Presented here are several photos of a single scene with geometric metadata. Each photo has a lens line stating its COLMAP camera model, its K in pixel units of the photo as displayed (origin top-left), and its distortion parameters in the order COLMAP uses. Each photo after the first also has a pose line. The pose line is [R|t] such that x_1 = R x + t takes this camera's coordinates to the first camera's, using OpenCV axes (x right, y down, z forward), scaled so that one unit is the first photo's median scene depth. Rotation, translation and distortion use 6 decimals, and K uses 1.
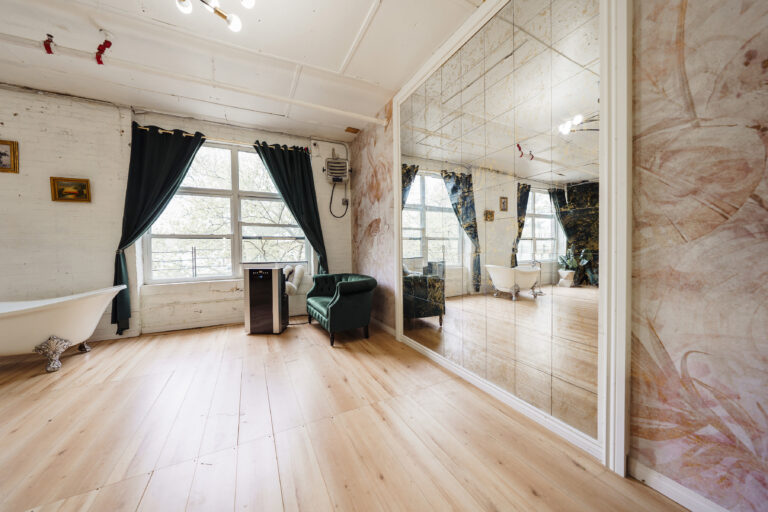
lens RADIAL K [[289.5, 0, 394.2], [0, 289.5, 250.9], [0, 0, 1]] dist [-0.000427, -0.000006]
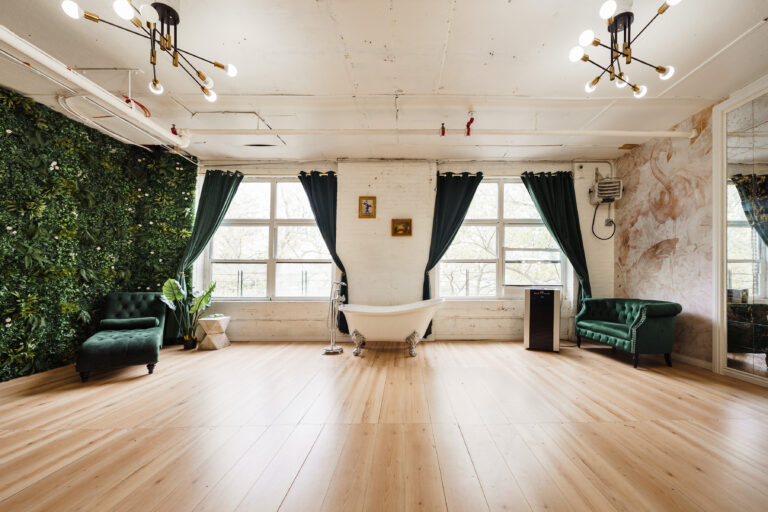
lens RADIAL K [[321.6, 0, 432.9], [0, 321.6, 270.6], [0, 0, 1]] dist [-0.001113, -0.000220]
pose [[0.884363, 0.002491, -0.466794, -0.224125], [-0.014028, 0.999676, -0.021241, 0.018892], [0.466590, 0.025333, 0.884111, -0.218329]]
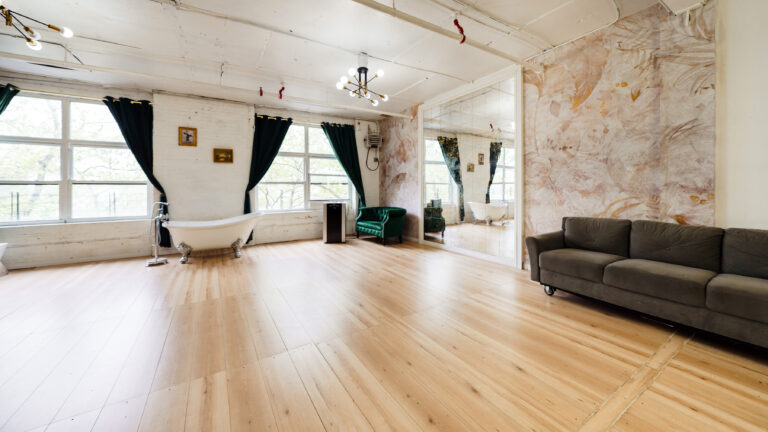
lens RADIAL K [[256.1, 0, 386.7], [0, 256.1, 194.6], [0, 0, 1]] dist [-0.000477, -0.000083]
pose [[0.999940, 0.000891, 0.010908, -0.152692], [-0.000992, 0.999956, 0.009304, -0.001204], [-0.010899, -0.009314, 0.999897, -0.398703]]
